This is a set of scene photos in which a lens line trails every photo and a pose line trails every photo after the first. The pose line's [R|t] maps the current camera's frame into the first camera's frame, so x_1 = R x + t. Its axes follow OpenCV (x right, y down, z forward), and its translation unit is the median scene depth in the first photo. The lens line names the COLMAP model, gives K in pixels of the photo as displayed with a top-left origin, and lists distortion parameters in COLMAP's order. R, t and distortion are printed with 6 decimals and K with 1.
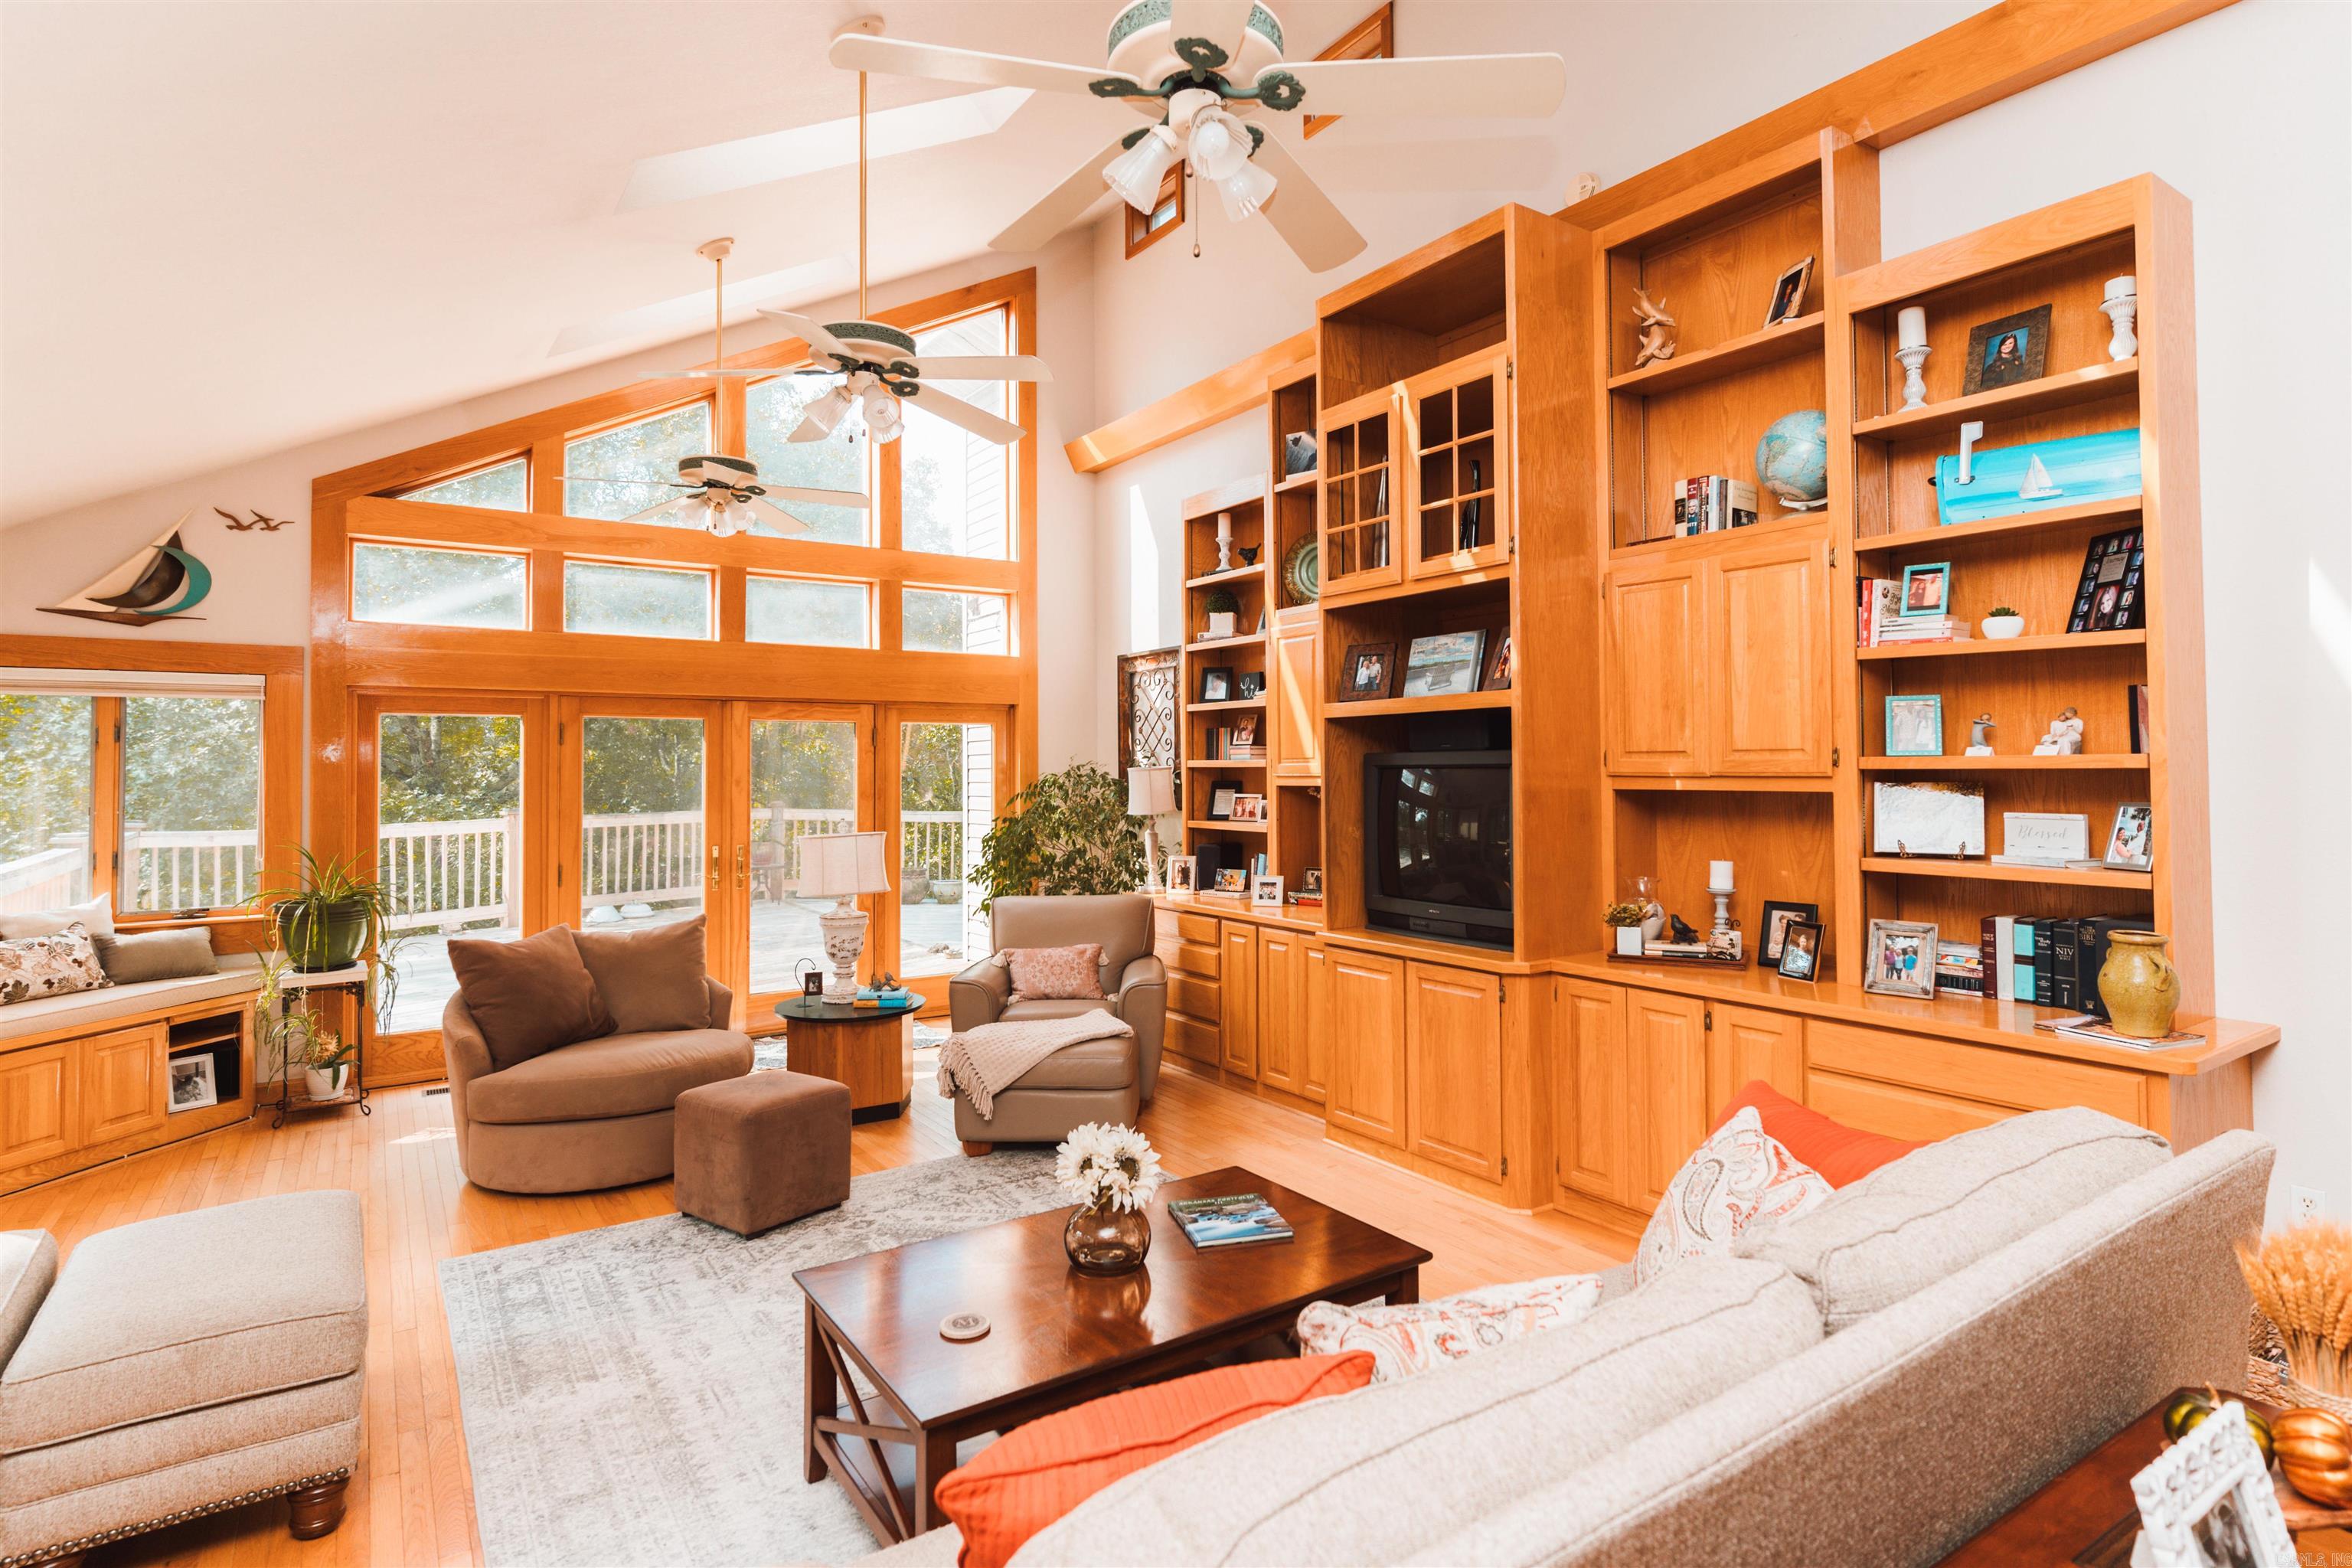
lens RADIAL K [[1188.8, 0, 1176.6], [0, 1188.8, 744.6], [0, 0, 1]] dist [0.000679, 0.000844]
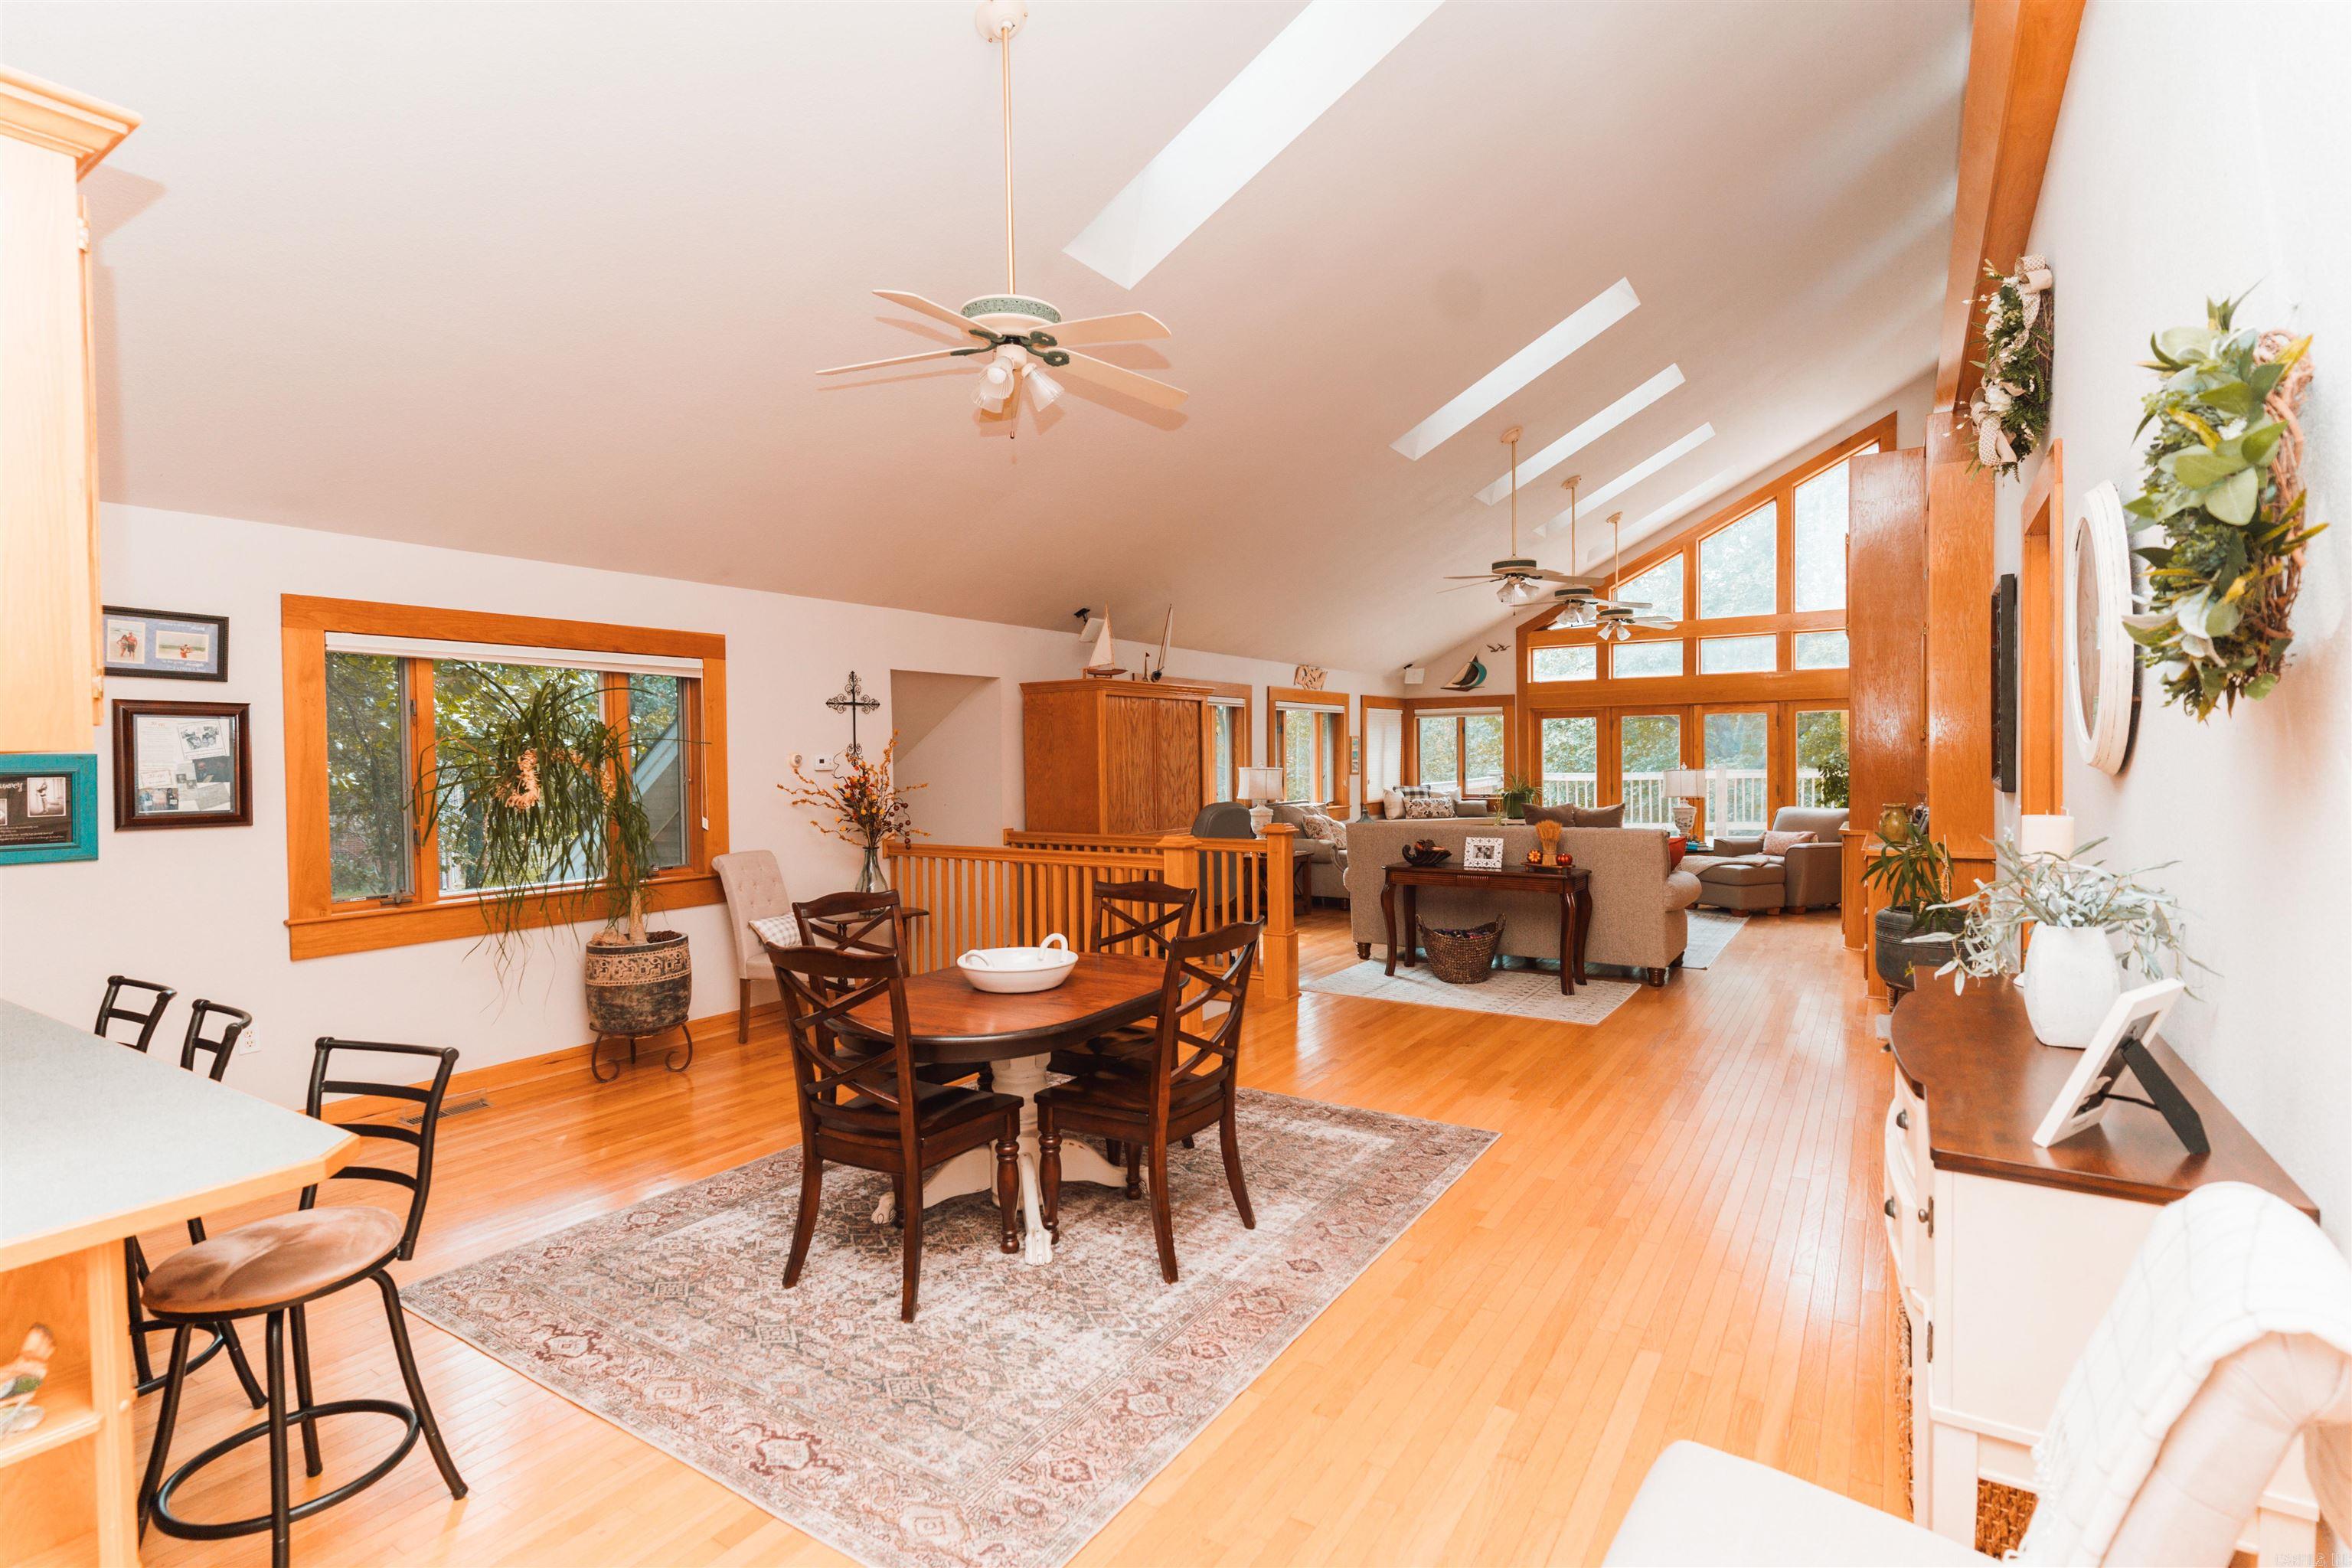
lens RADIAL K [[1118.3, 0, 1176.0], [0, 1118.3, 784.0], [0, 0, 1]] dist [0.000252, 0.000099]
pose [[0.389875, 0.021419, -0.920618, 1.373497], [0.031459, 0.998836, 0.036561, -0.000324], [0.920330, -0.043216, 0.388748, -0.702657]]
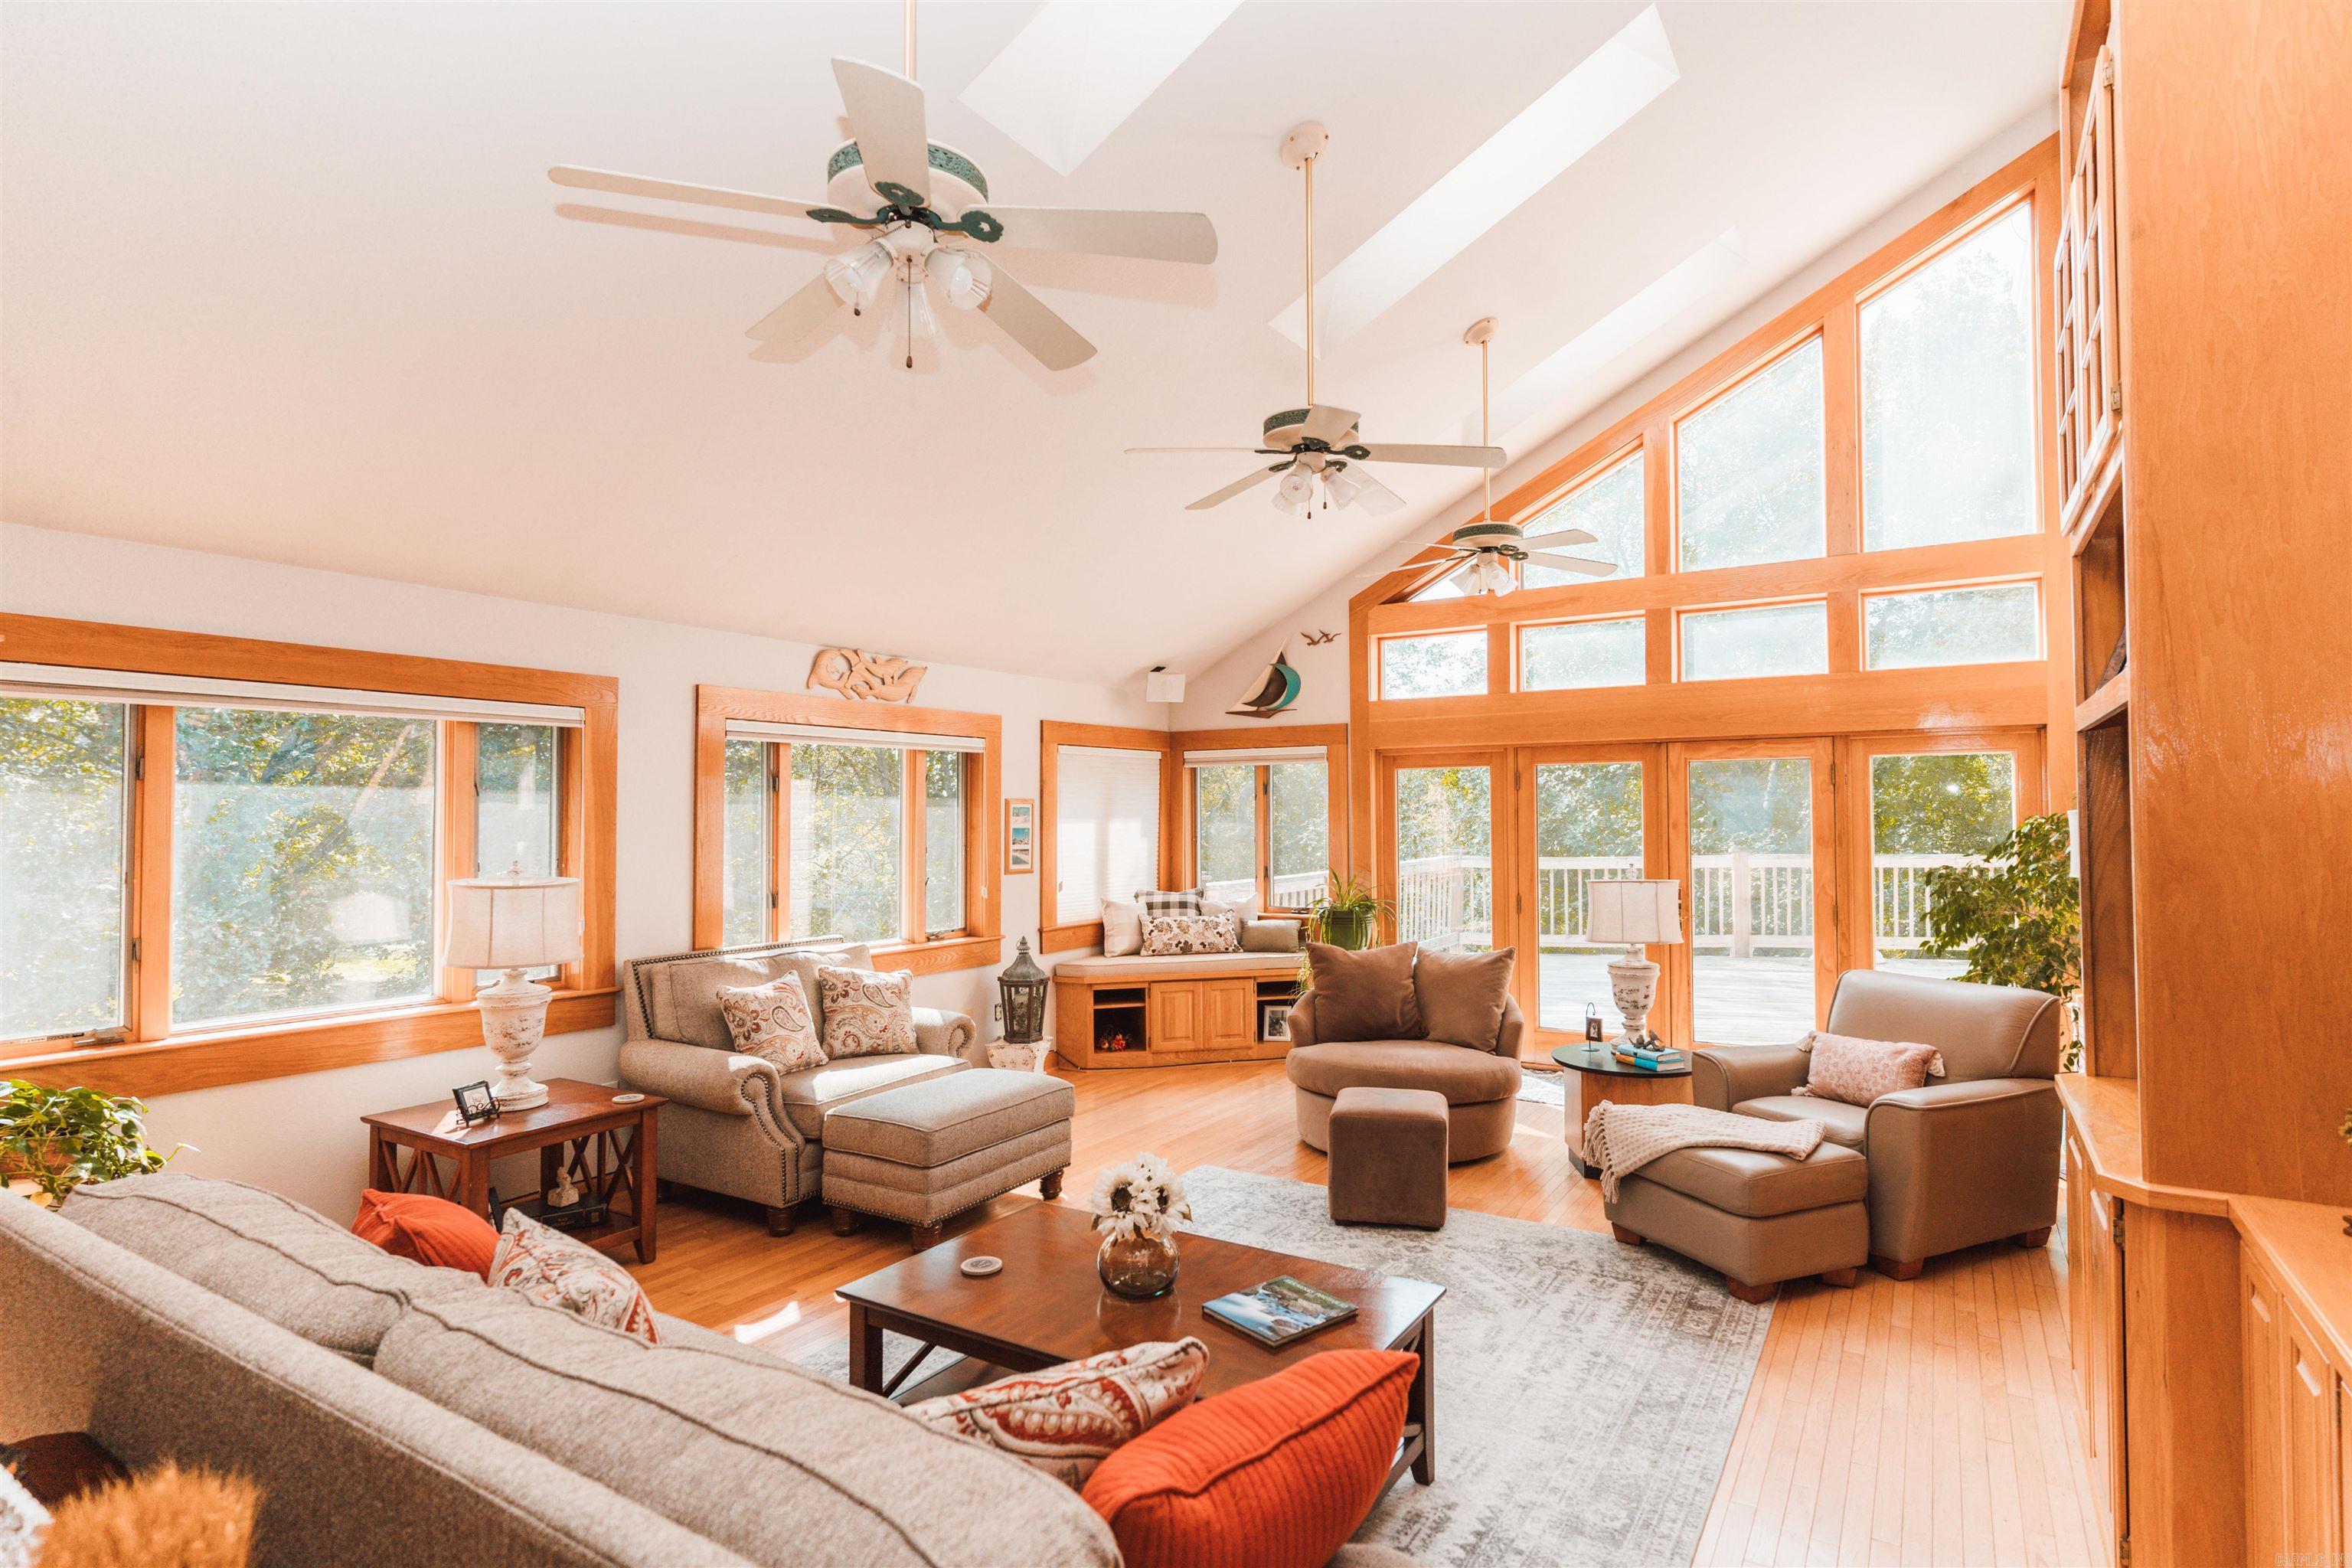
lens RADIAL K [[1177.5, 0, 1232.9], [0, 1177.5, 796.3], [0, 0, 1]] dist [0.000595, 0.000450]
pose [[0.418864, -0.011798, -0.907972, 0.507669], [0.023044, 0.999732, -0.002360, 0.002791], [0.907756, -0.019935, 0.419024, 0.352321]]
